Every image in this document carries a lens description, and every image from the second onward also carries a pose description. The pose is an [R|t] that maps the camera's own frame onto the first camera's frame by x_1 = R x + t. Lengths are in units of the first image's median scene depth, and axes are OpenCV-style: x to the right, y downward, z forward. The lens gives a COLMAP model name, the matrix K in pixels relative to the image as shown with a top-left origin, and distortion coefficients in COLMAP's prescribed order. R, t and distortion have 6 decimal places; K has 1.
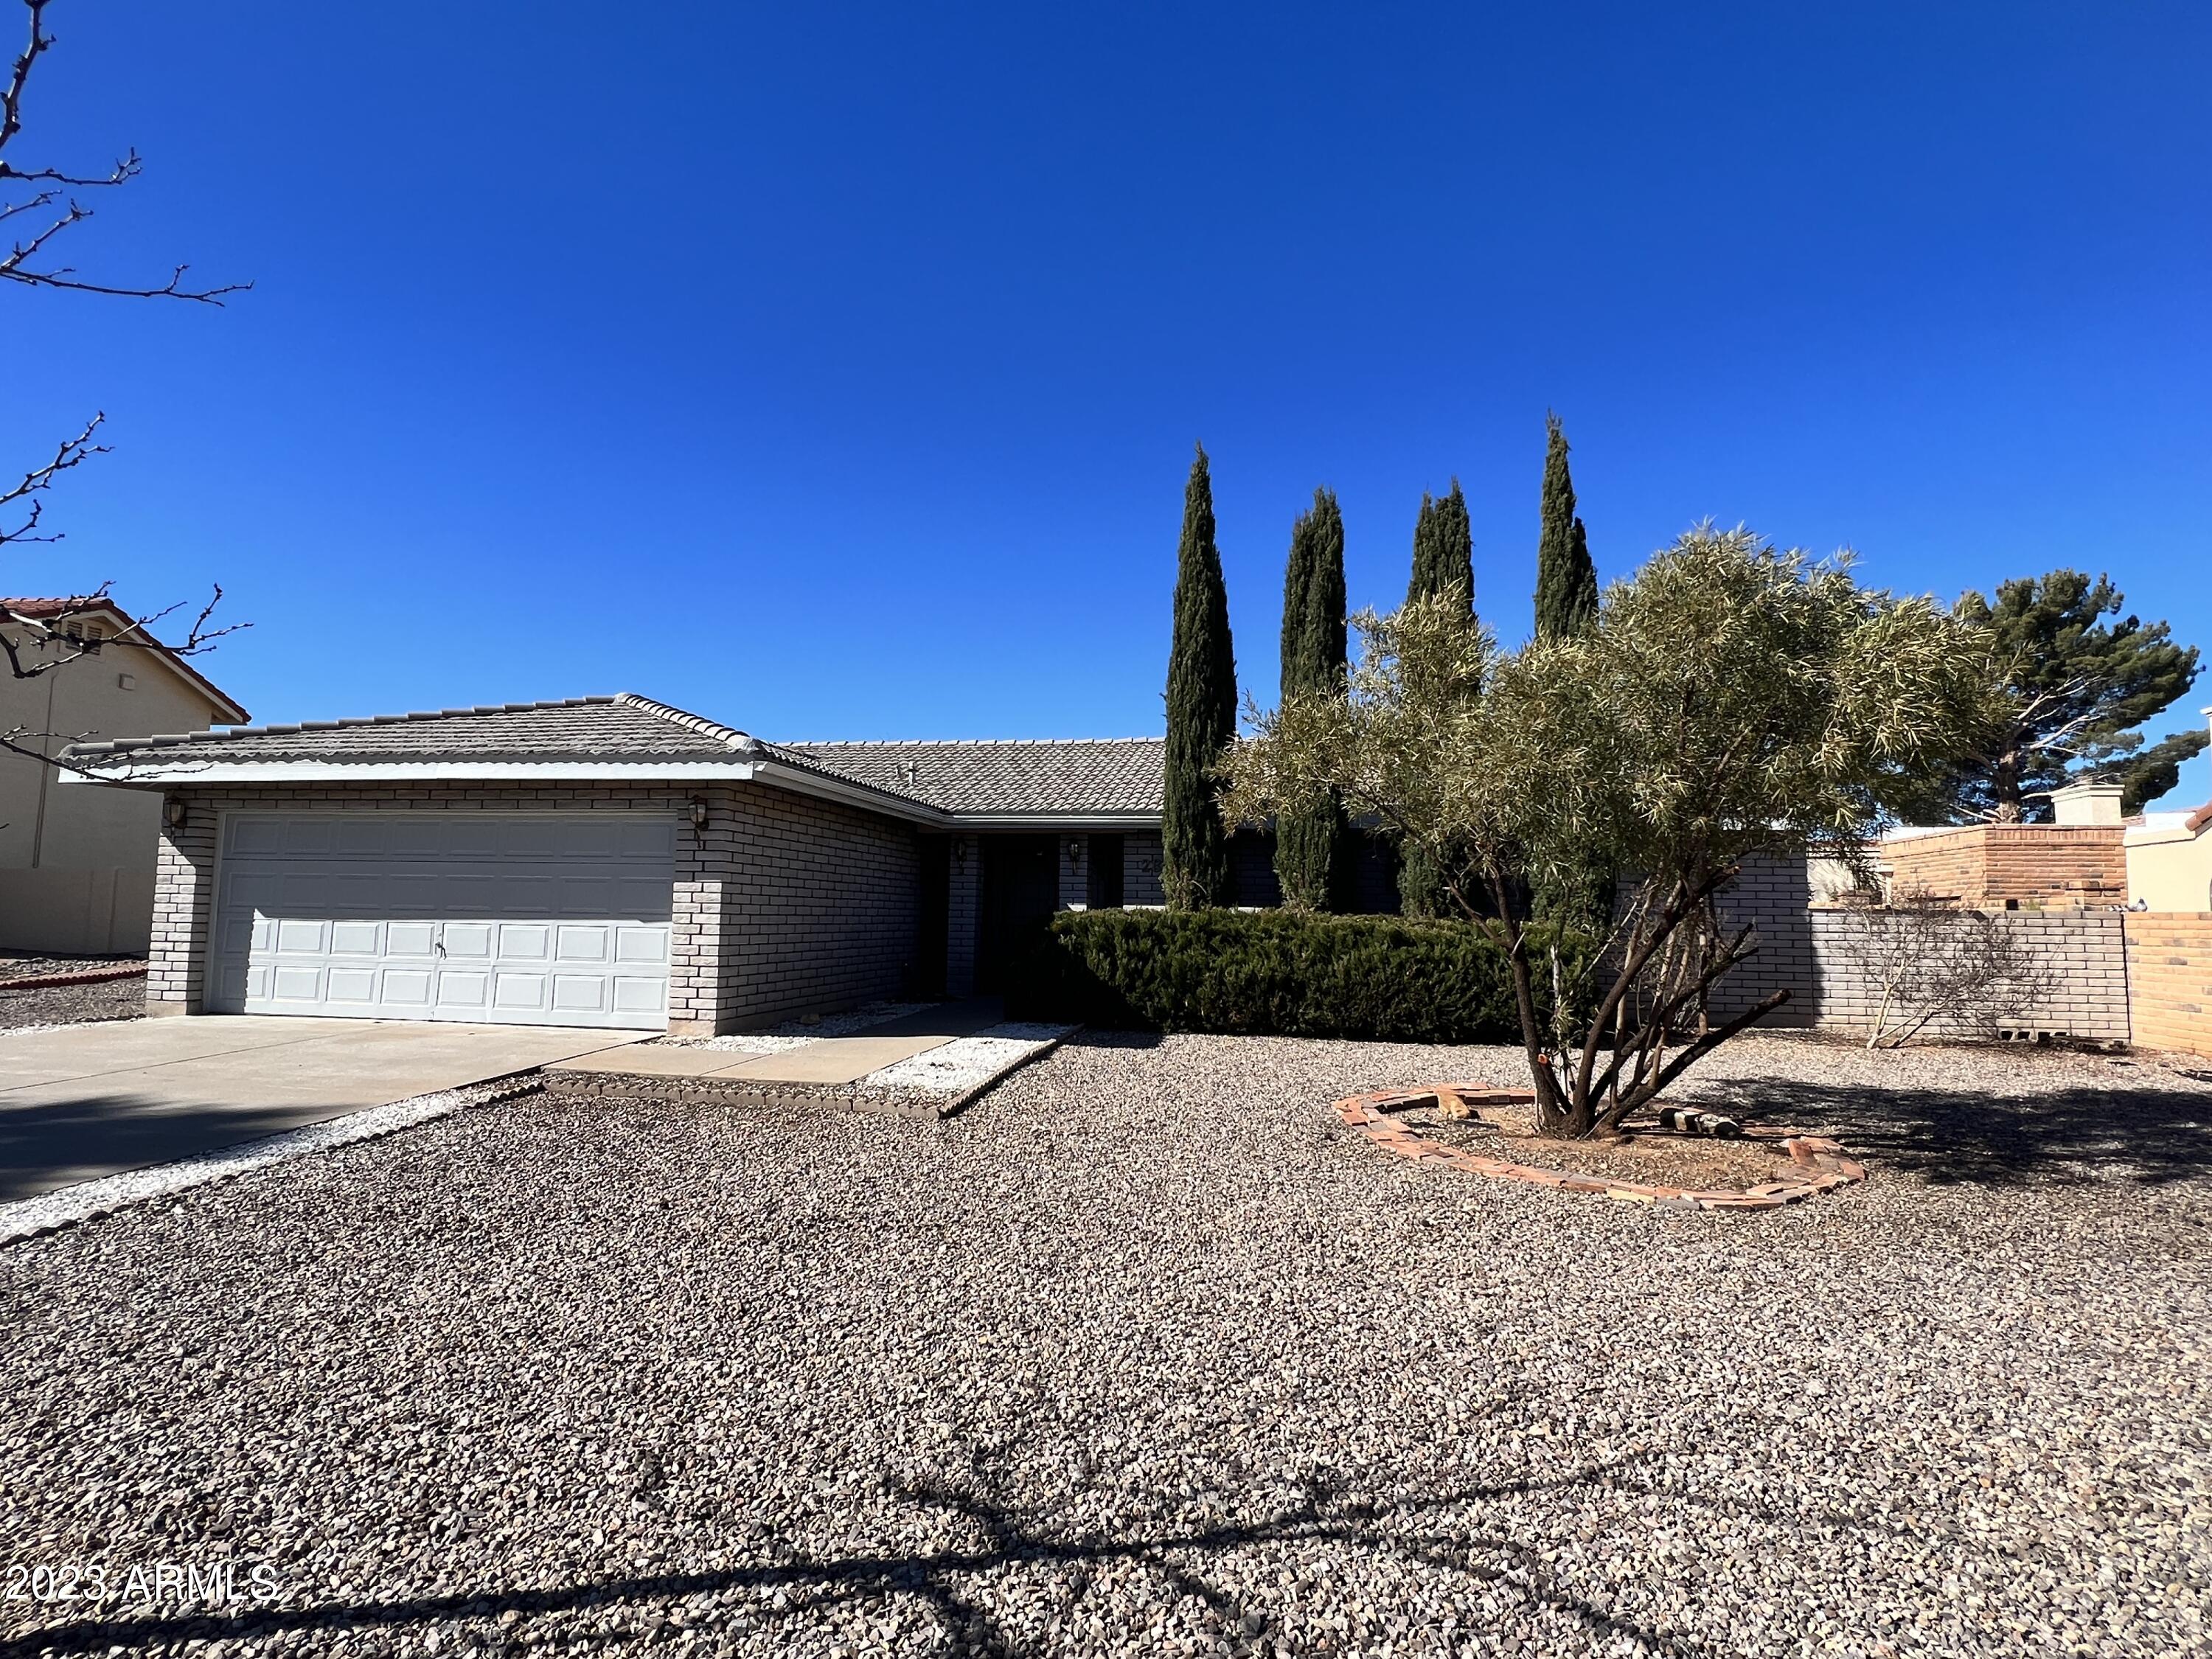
lens RADIAL K [[1090.5, 0, 1098.4], [0, 1090.5, 830.6], [0, 0, 1]] dist [0.001950, 0.001196]
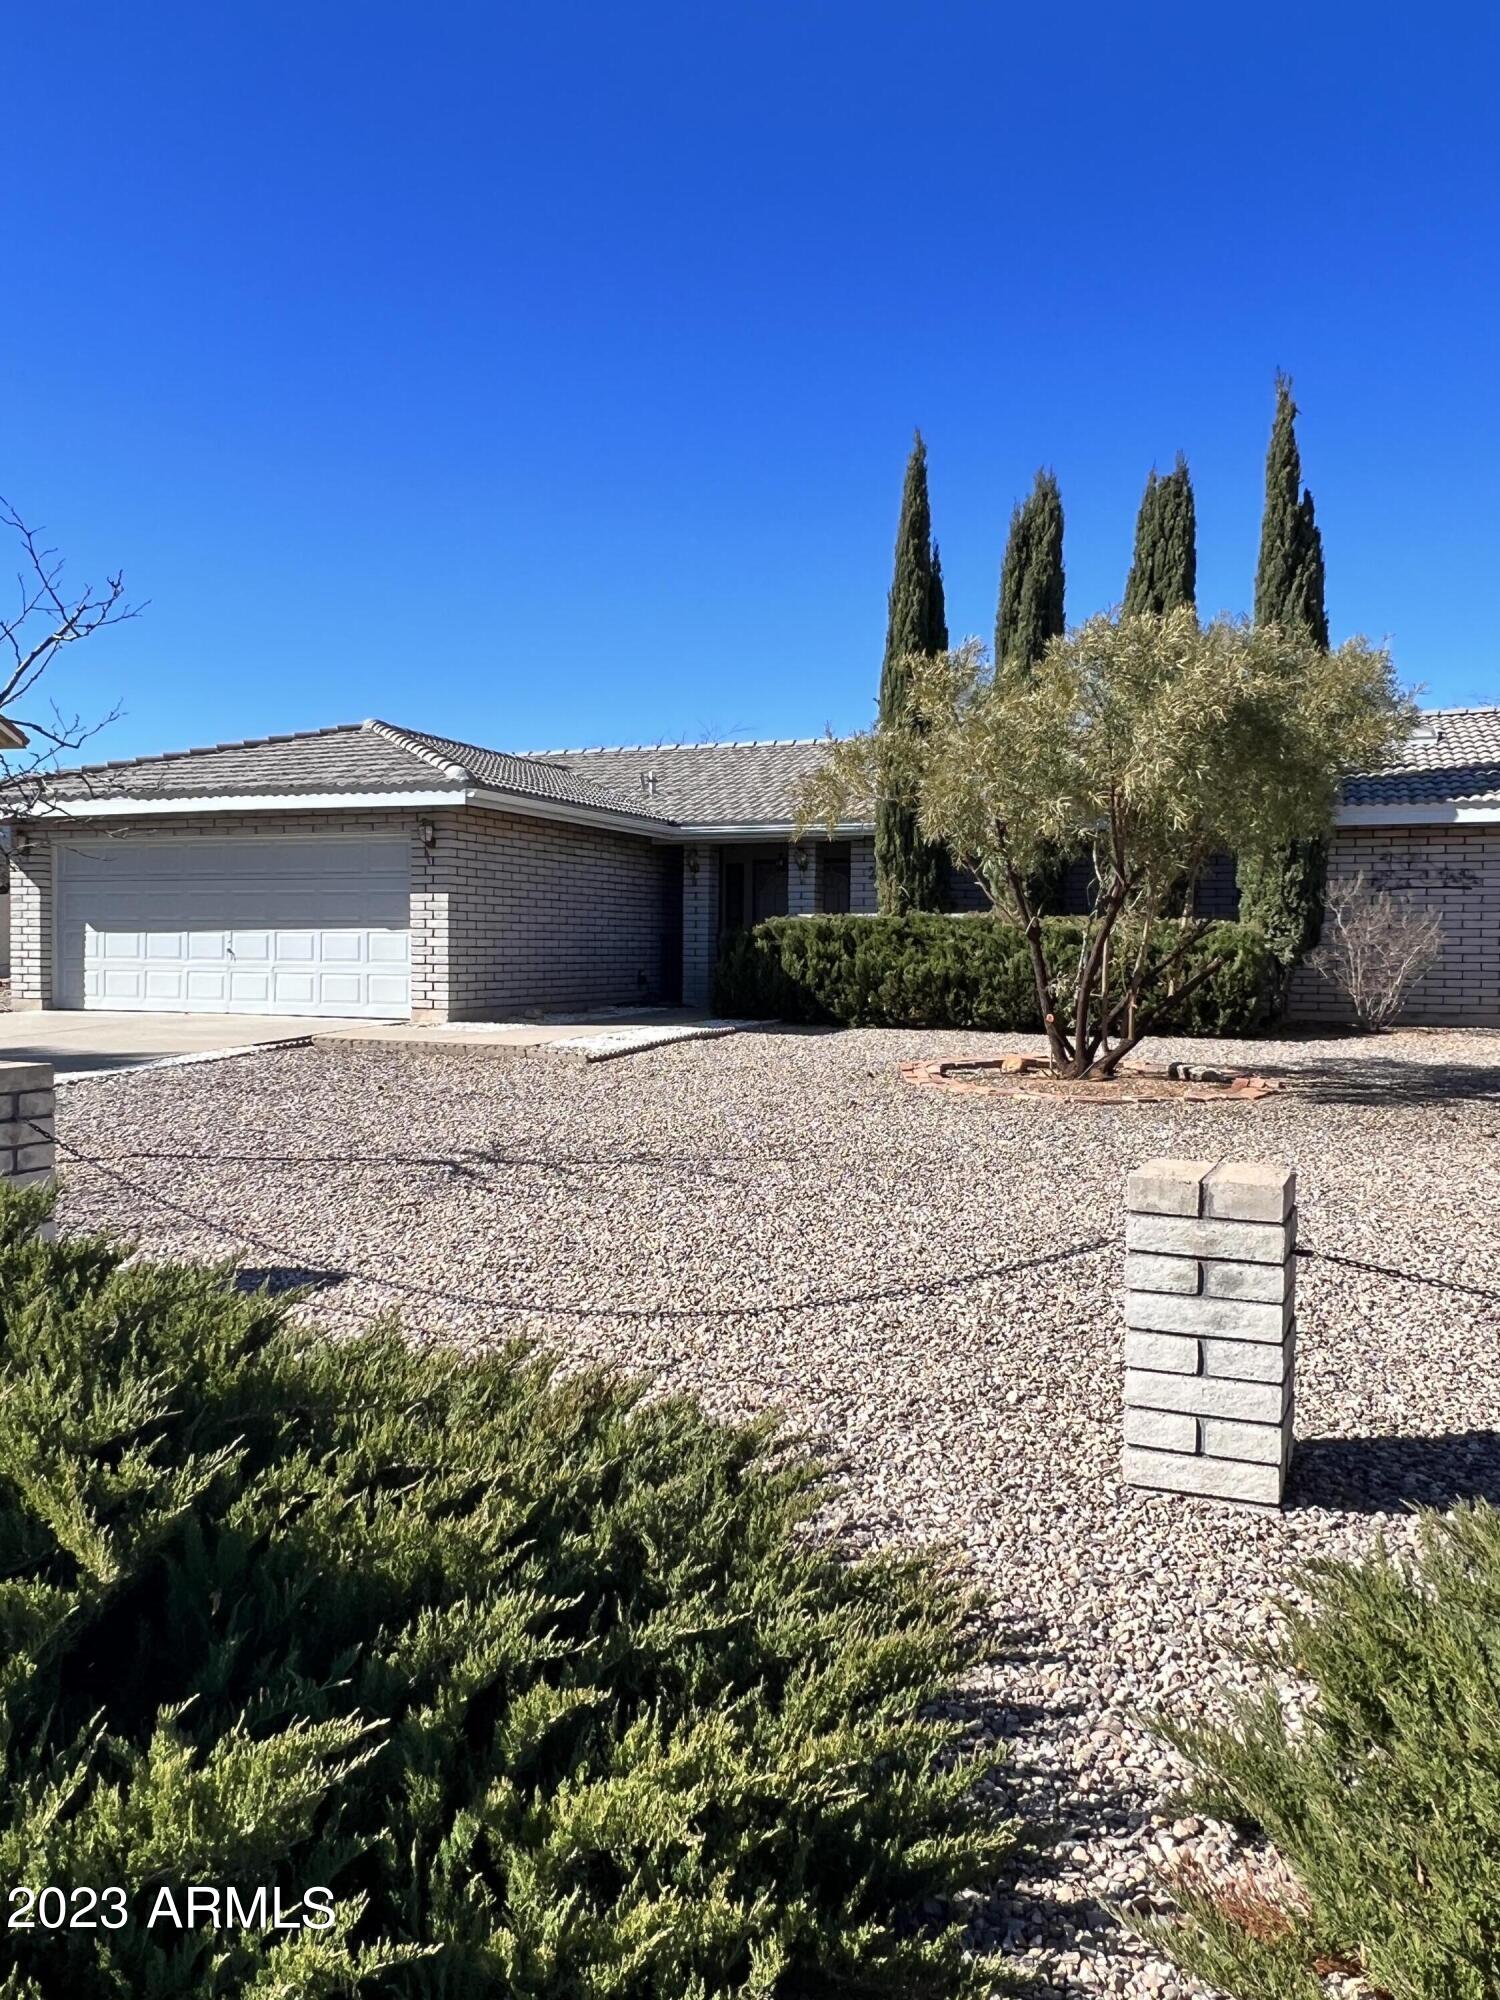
lens RADIAL K [[1504.8, 0, 751.1], [0, 1504.8, 996.7], [0, 0, 1]] dist [0.018793, -0.002545]
pose [[0.980845, -0.003461, -0.194759, 0.256179], [0.024424, 0.994136, 0.105342, -0.003649], [0.193252, -0.108081, 0.975178, -0.467526]]
